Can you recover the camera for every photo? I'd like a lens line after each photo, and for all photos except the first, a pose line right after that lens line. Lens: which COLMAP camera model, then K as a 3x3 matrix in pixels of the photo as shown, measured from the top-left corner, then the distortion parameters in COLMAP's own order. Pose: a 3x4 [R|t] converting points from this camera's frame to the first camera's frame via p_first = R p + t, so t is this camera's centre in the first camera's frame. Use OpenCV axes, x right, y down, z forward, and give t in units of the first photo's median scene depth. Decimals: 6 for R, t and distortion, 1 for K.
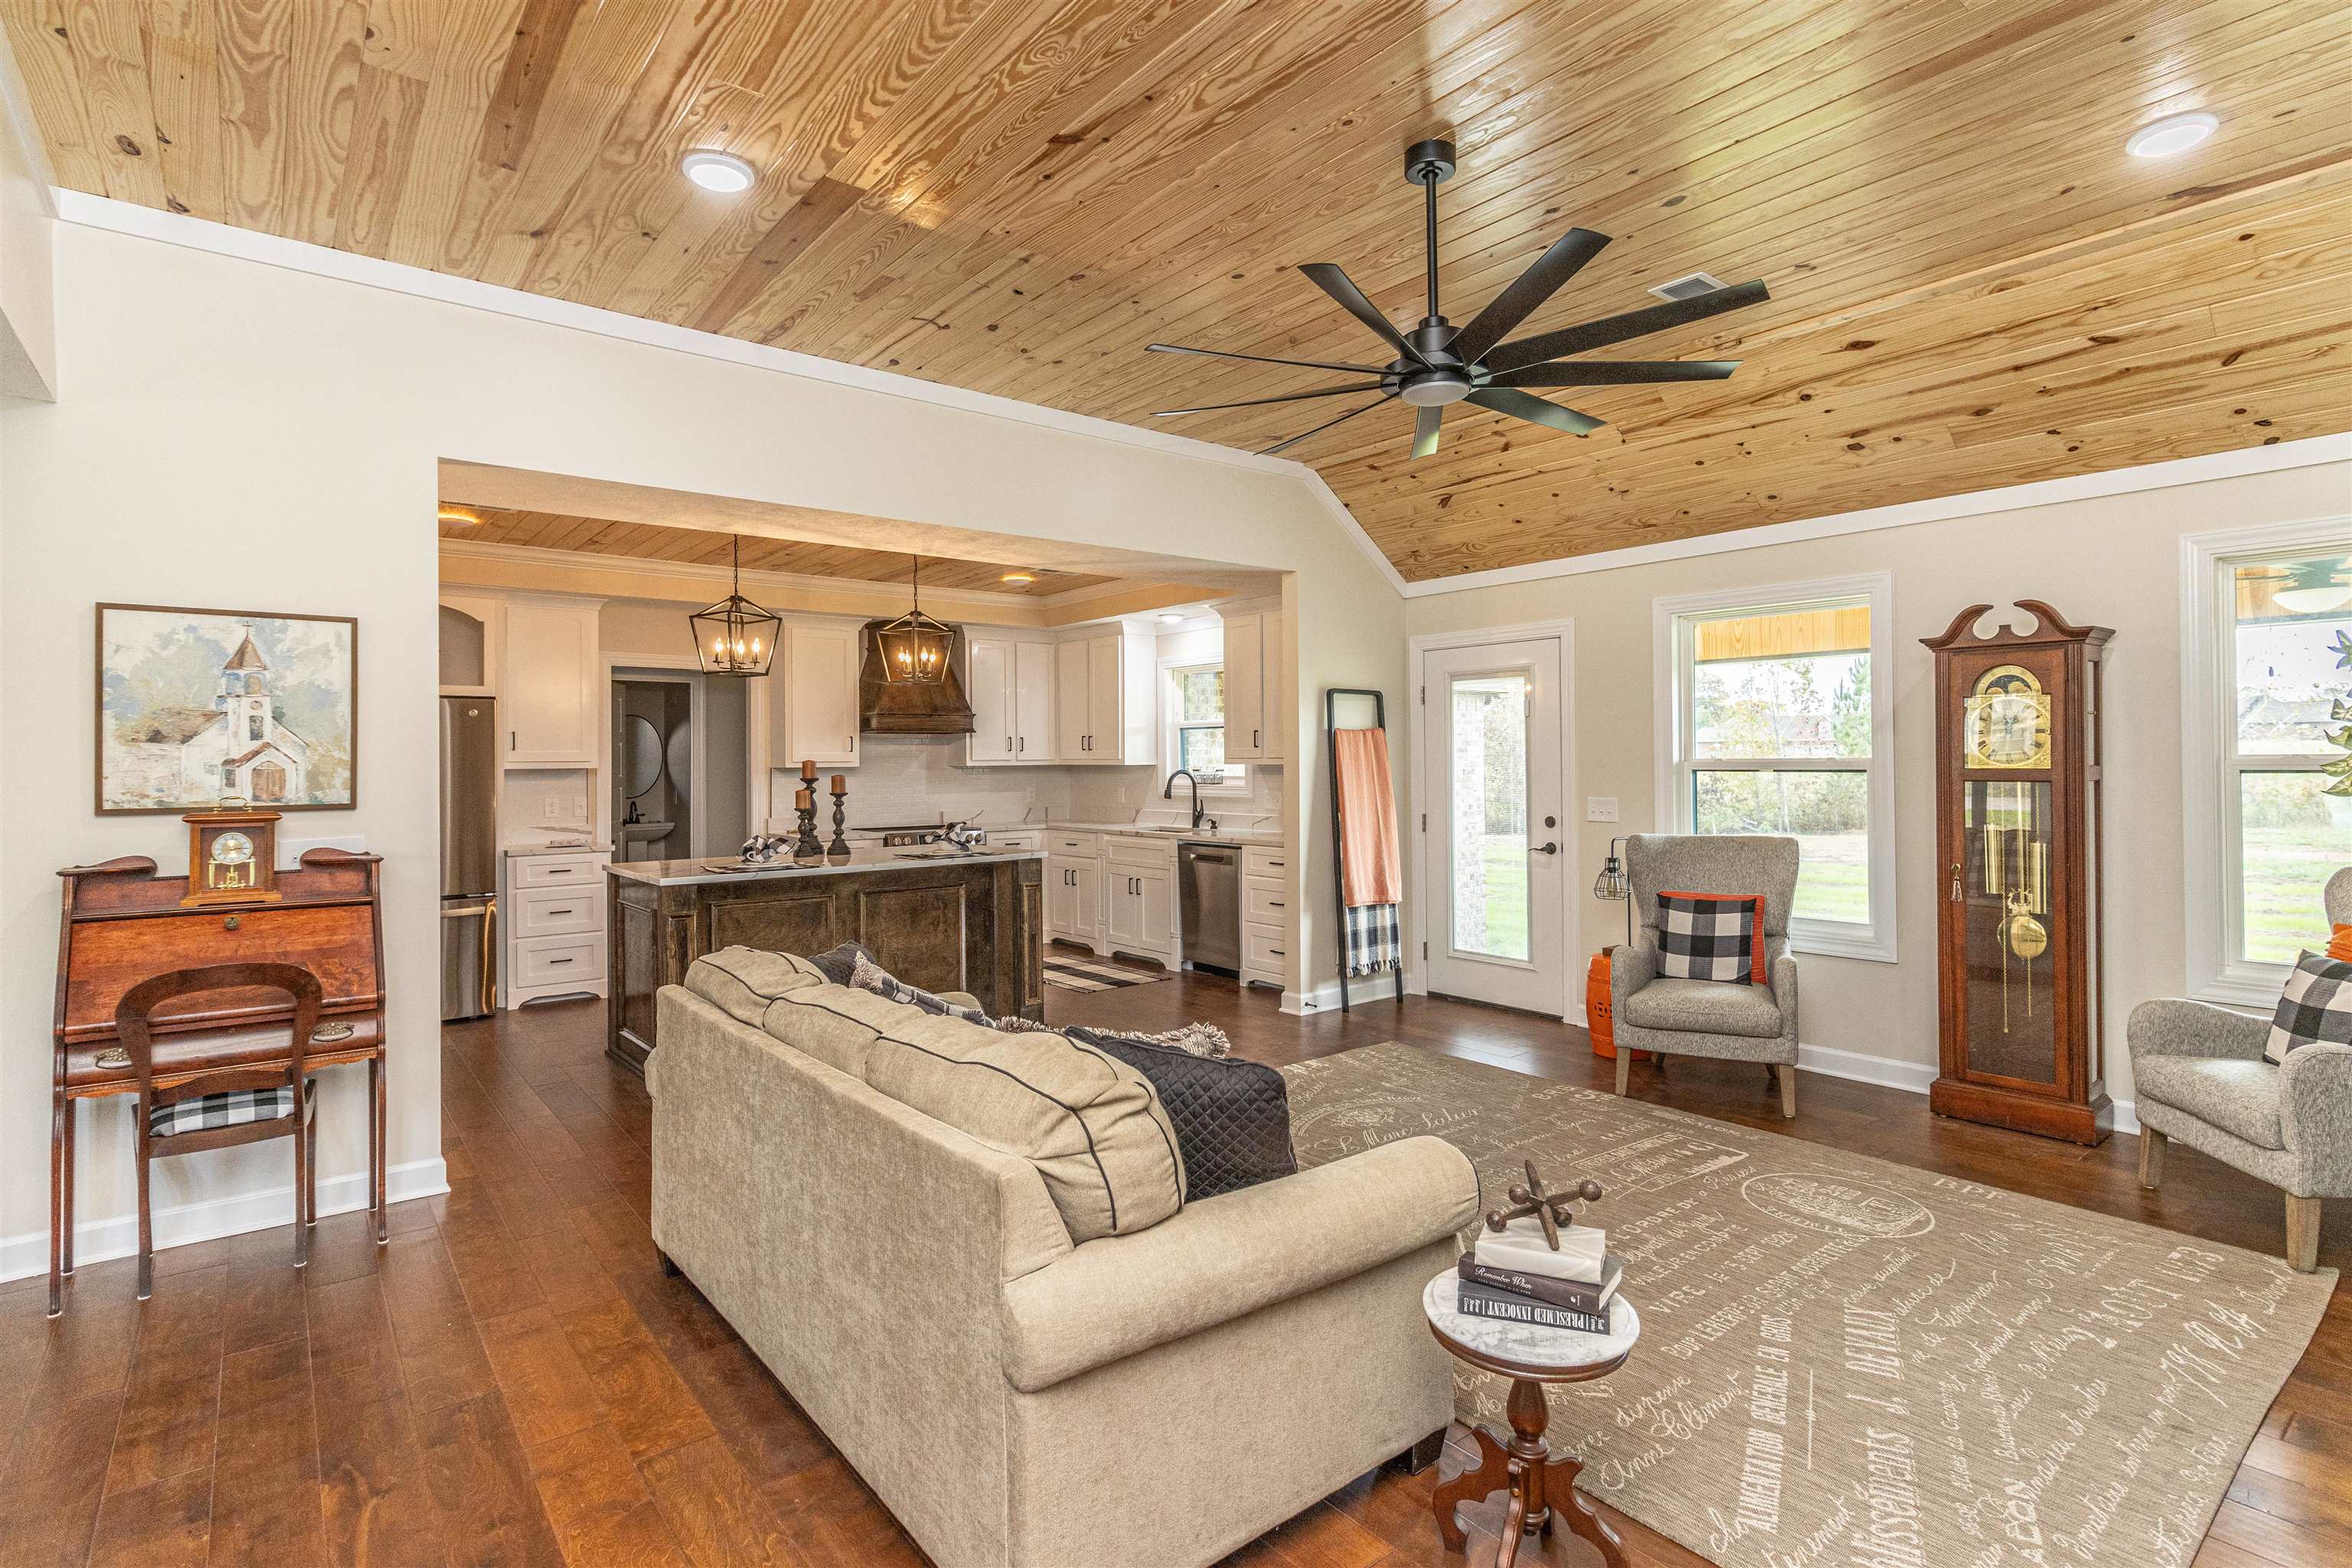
lens RADIAL K [[1147.0, 0, 1174.6], [0, 1147.0, 750.7], [0, 0, 1]] dist [-0.000475, 0.000477]
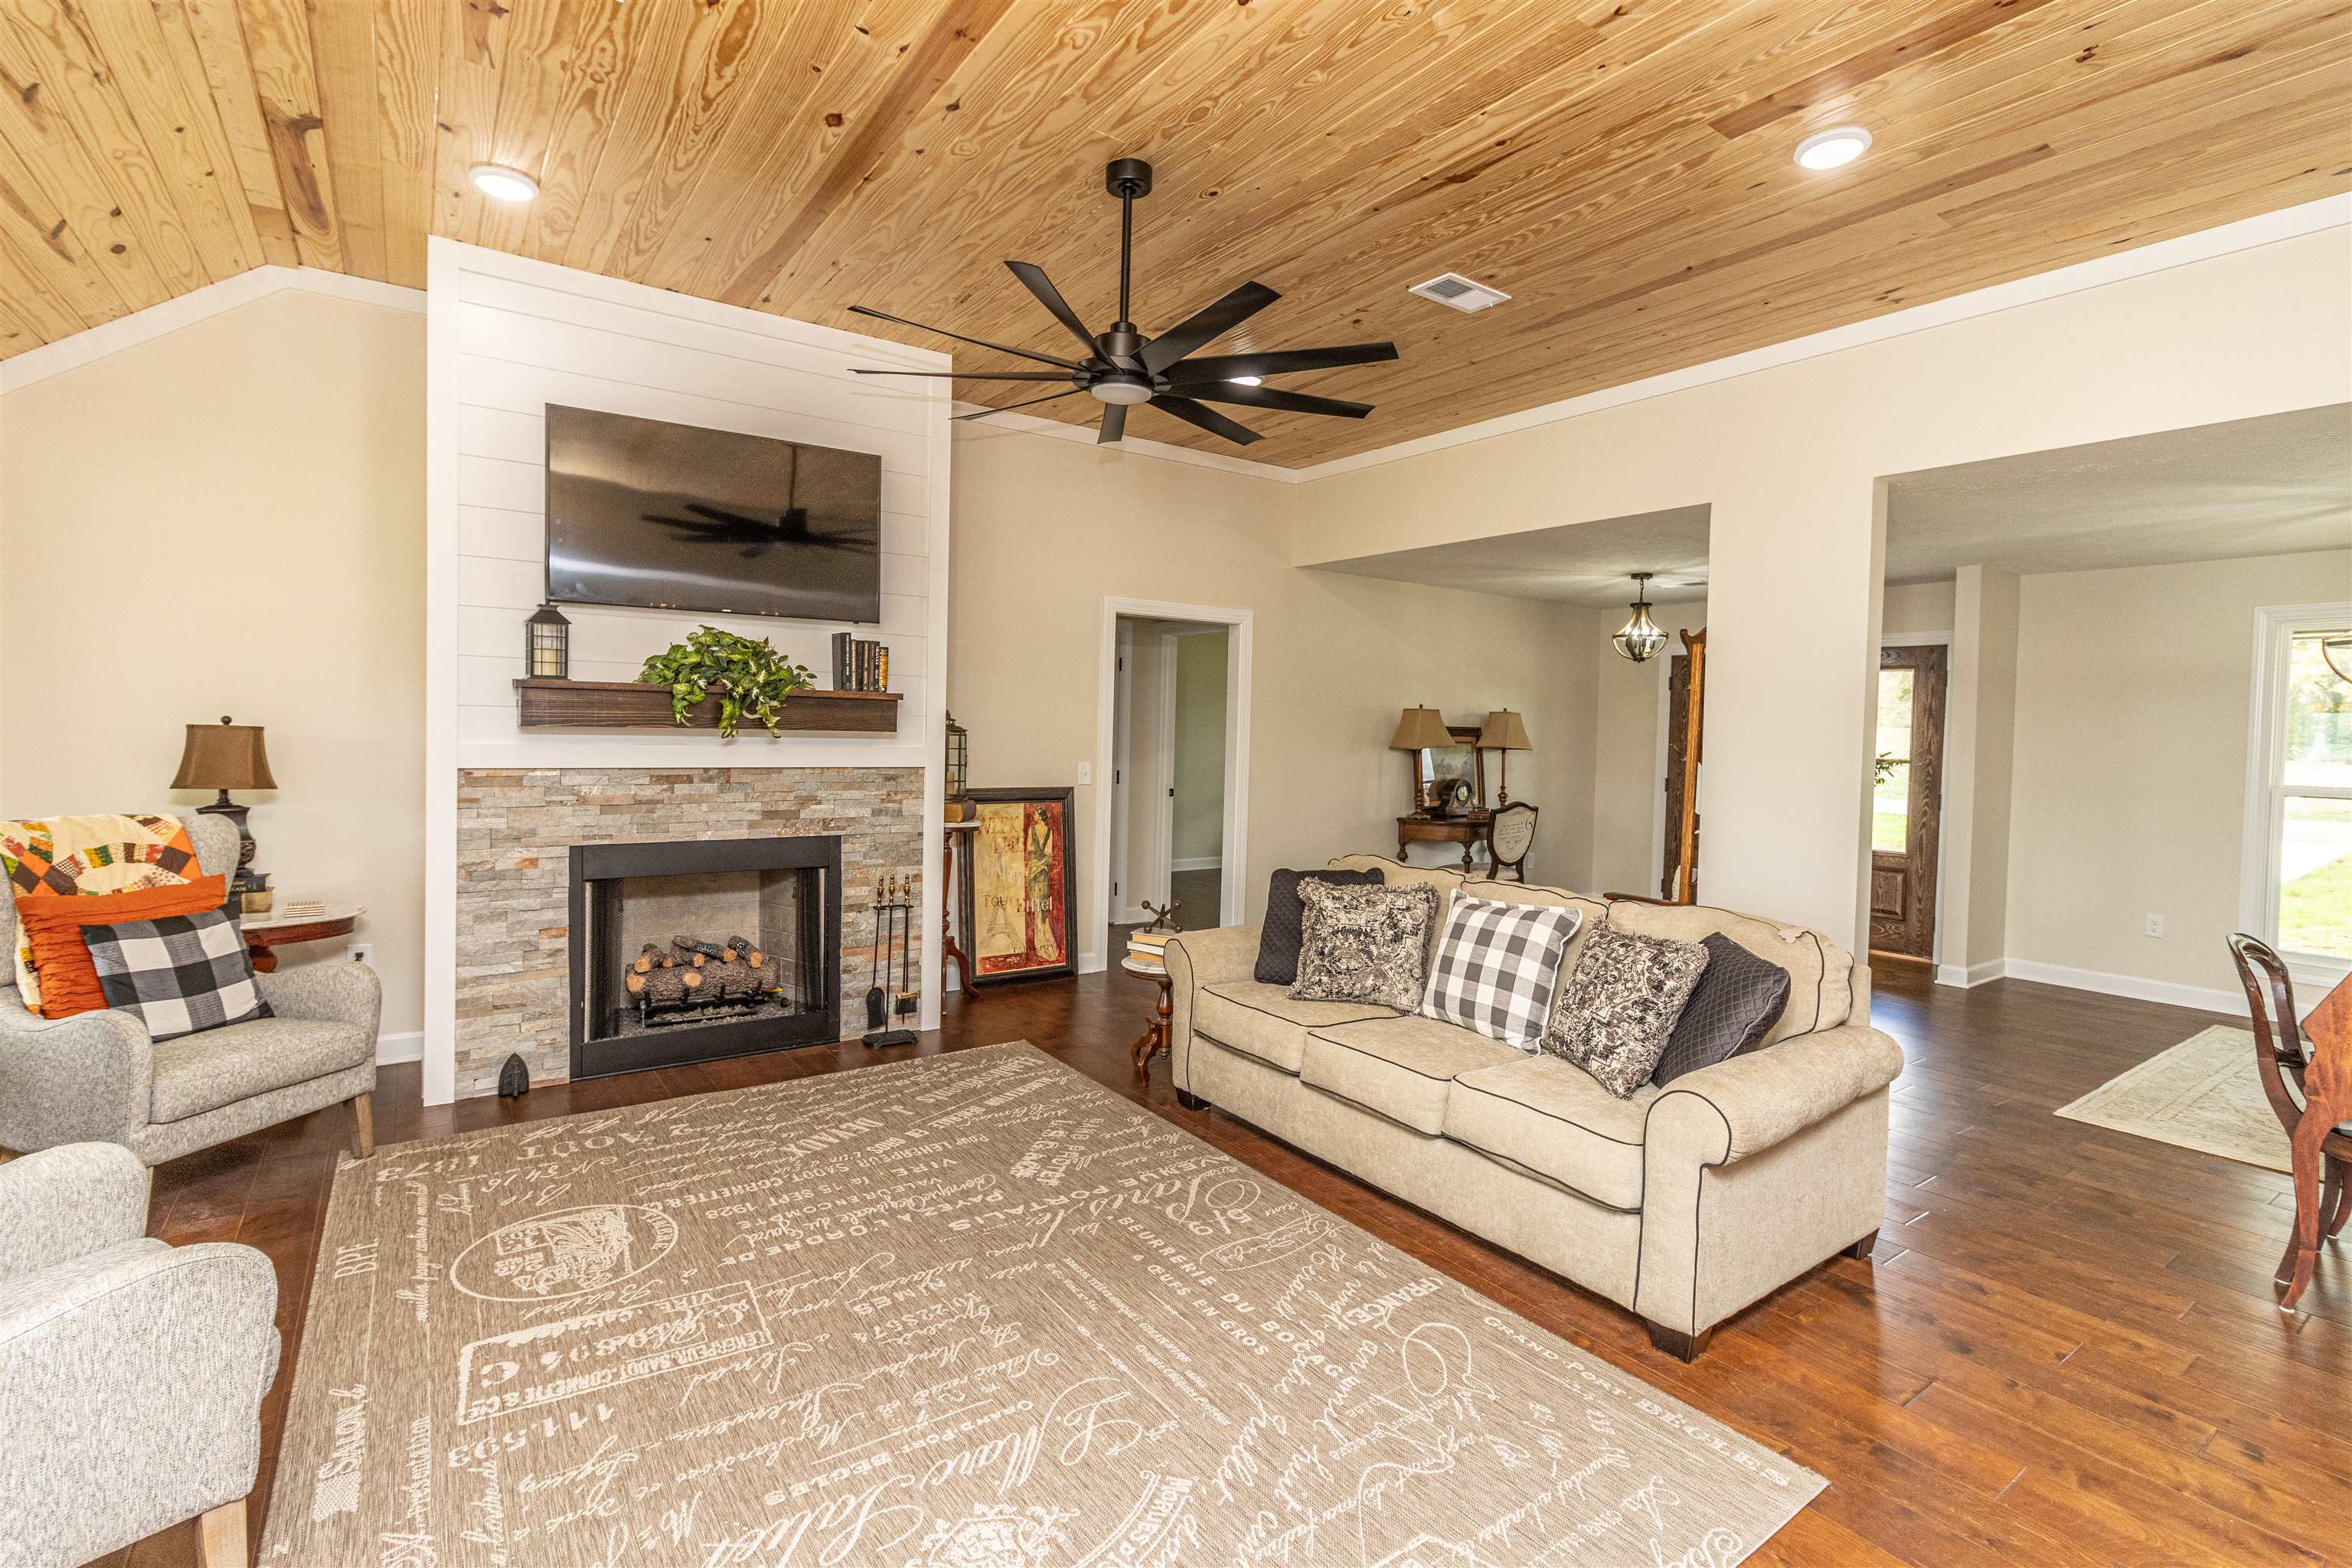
lens RADIAL K [[1080.1, 0, 1174.6], [0, 1080.1, 757.6], [0, 0, 1]] dist [0.001198, 0.001375]
pose [[-0.998162, -0.018442, 0.057730, 0.077685], [-0.017238, 0.999625, 0.021290, 0.009979], [-0.058101, 0.020256, -0.998105, 1.422476]]
